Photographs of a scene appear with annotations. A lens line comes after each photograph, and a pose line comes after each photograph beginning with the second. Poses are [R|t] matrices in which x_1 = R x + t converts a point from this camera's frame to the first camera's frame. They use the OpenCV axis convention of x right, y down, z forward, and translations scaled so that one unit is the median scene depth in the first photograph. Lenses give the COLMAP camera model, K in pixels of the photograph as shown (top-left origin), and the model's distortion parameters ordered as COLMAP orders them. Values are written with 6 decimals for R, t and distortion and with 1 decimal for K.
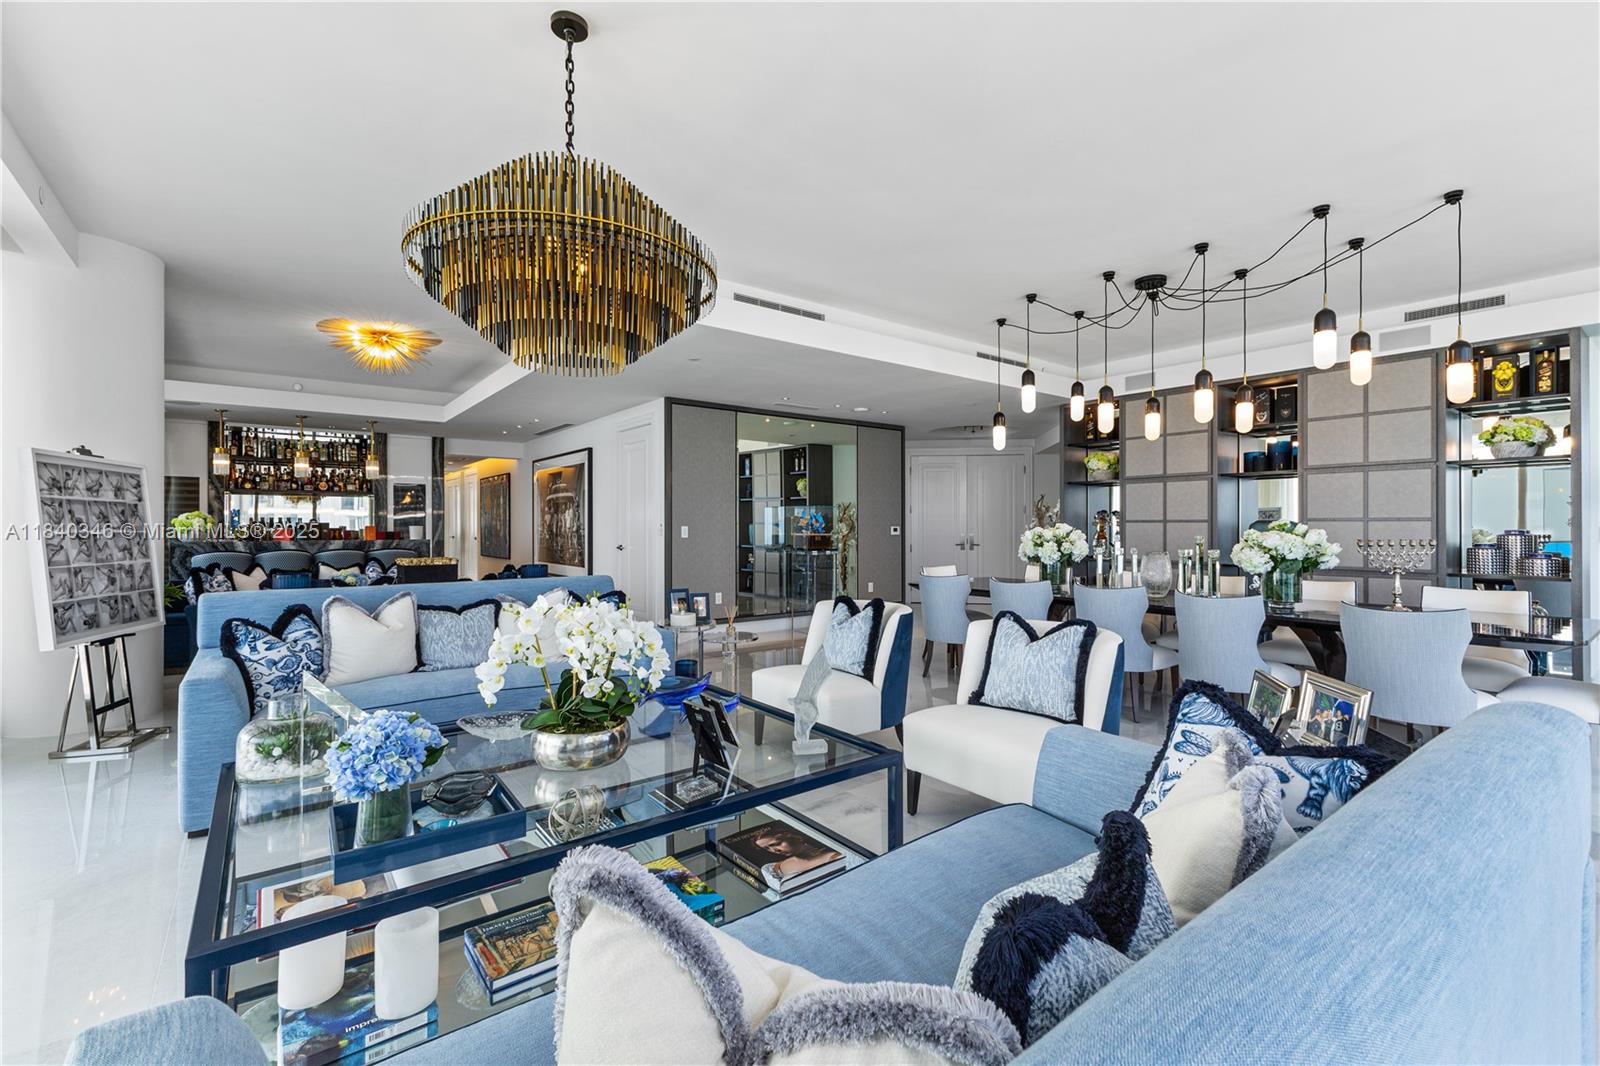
lens RADIAL K [[690.0, 0, 796.4], [0, 690.0, 526.4], [0, 0, 1]] dist [-0.000108, -0.000371]
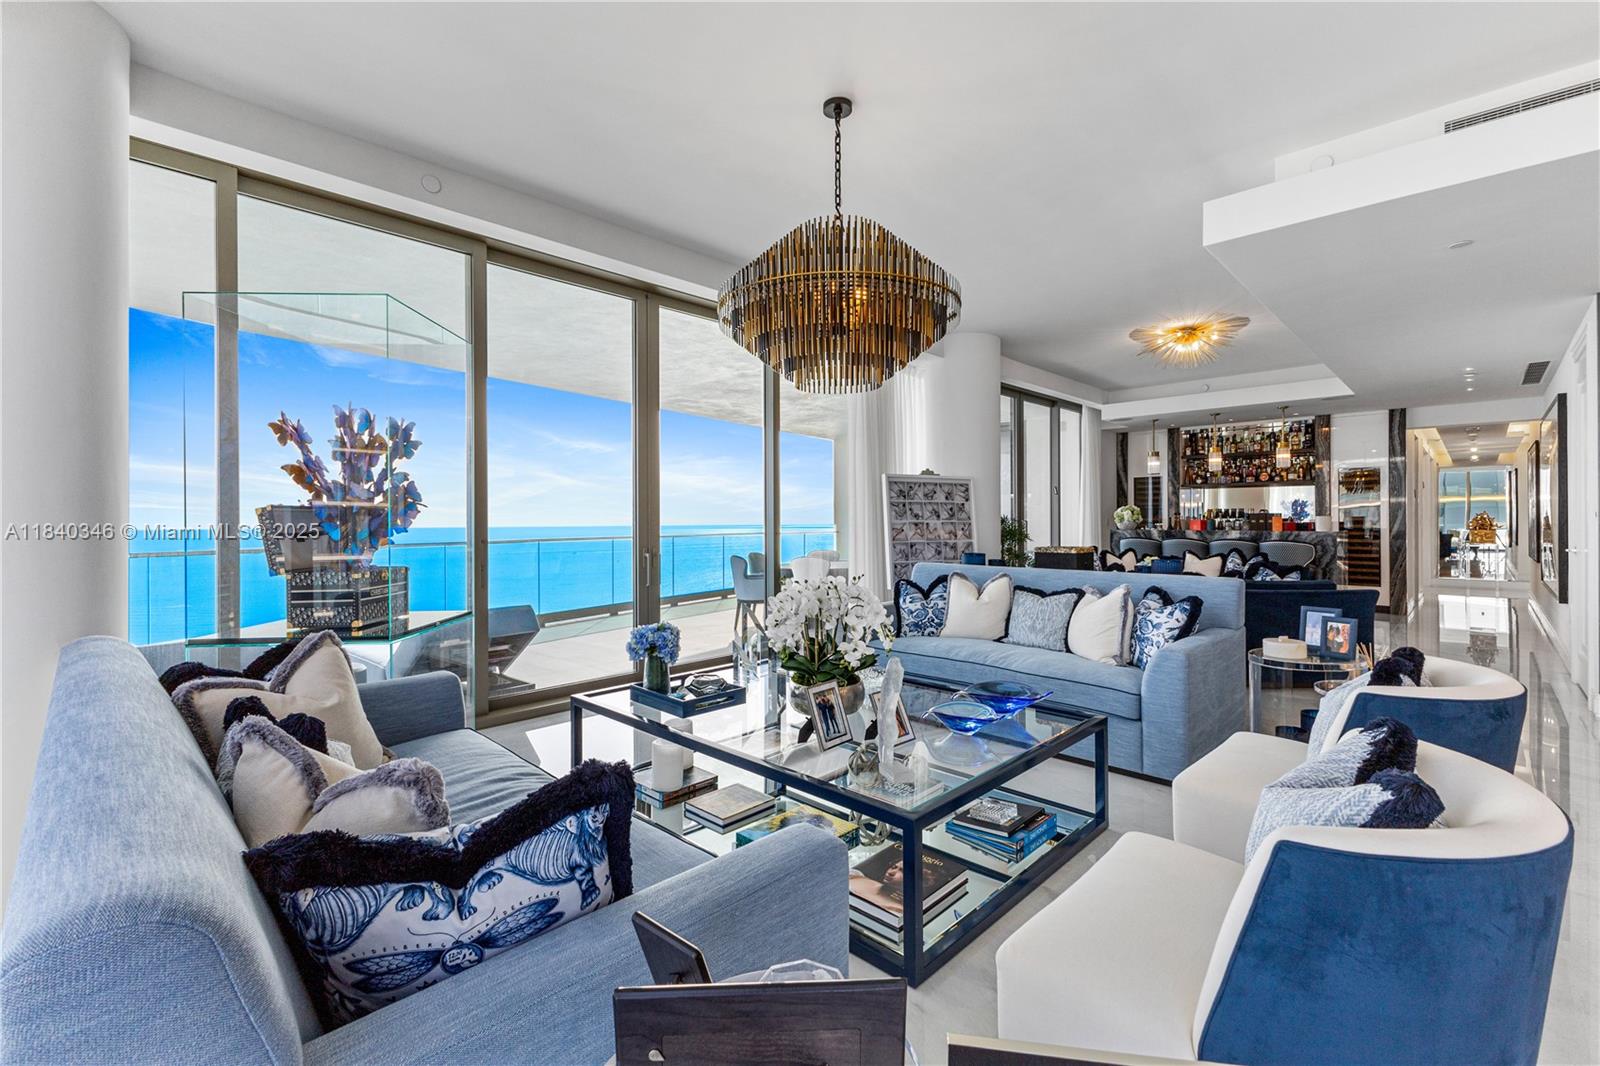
lens RADIAL K [[690.0, 0, 799.6], [0, 690.0, 518.2], [0, 0, 1]] dist [-0.000108, -0.000371]
pose [[0.124860, 0.001011, -0.992174, 0.506447], [0.003029, 0.999994, 0.001400, -0.002705], [0.992170, -0.003180, 0.124856, 0.445400]]
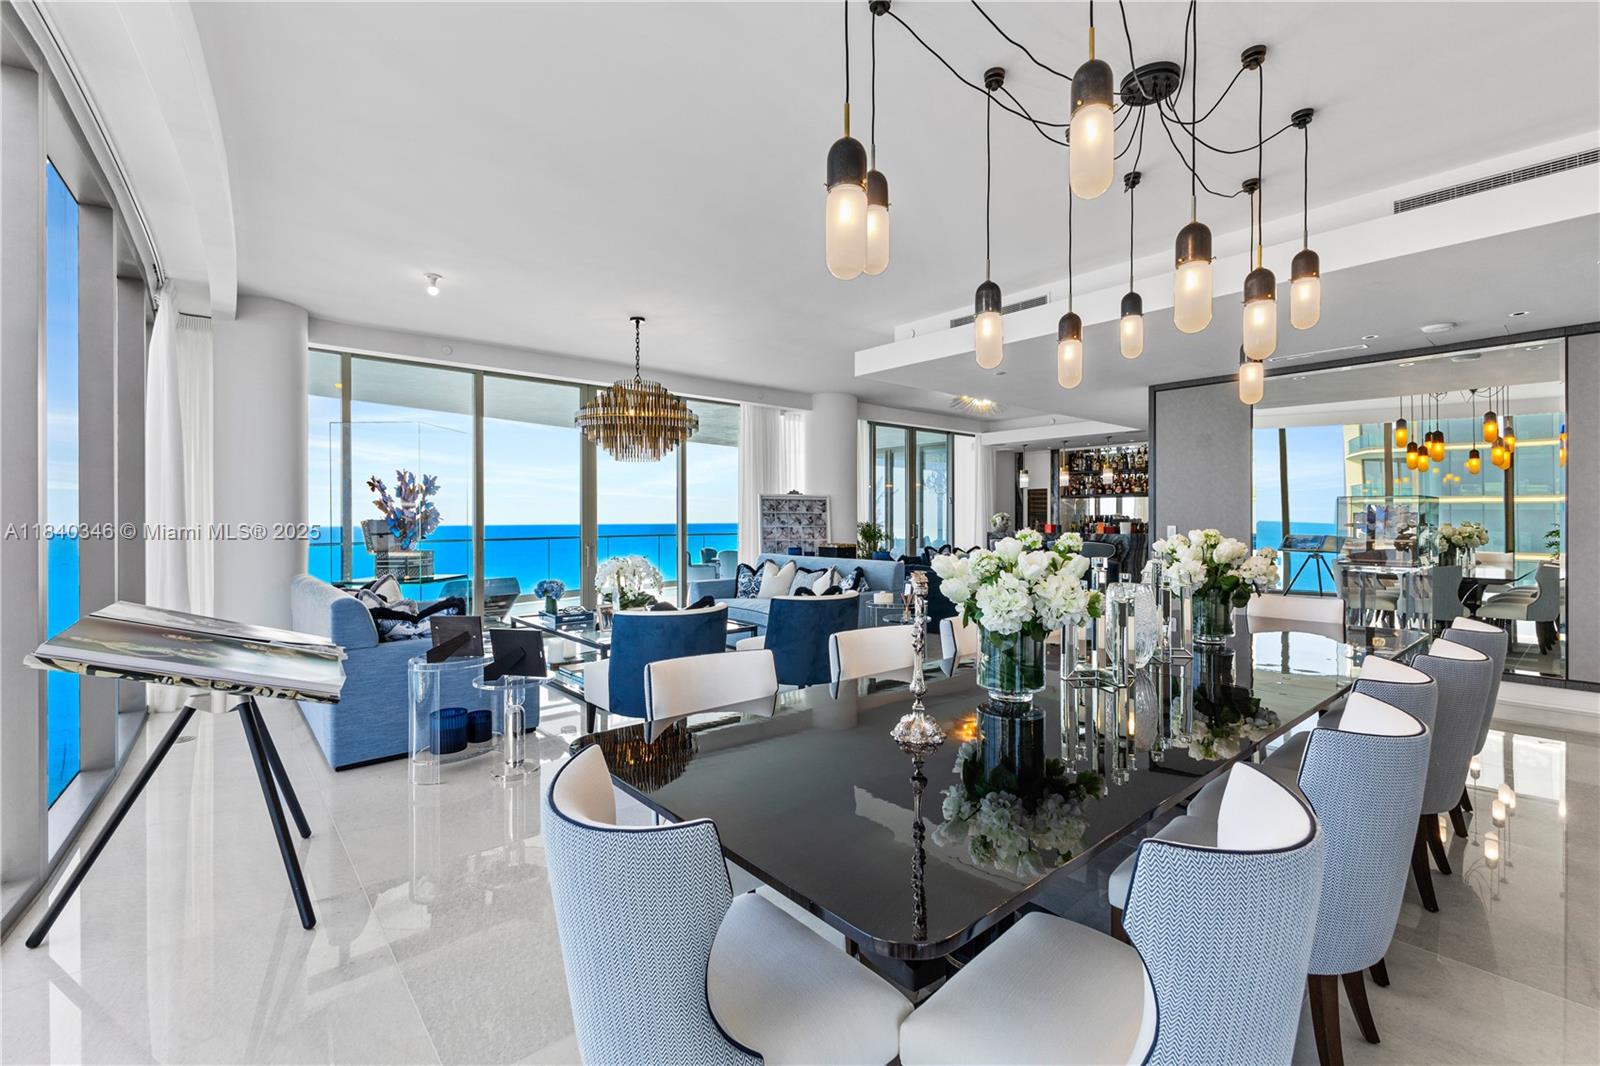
lens RADIAL K [[690.0, 0, 797.0], [0, 690.0, 524.9], [0, 0, 1]] dist [-0.000108, -0.000371]
pose [[0.035051, 0.012220, -0.999311, 1.206771], [-0.000539, 0.999925, 0.012209, -0.022768], [0.999385, 0.000111, 0.035055, 0.840748]]
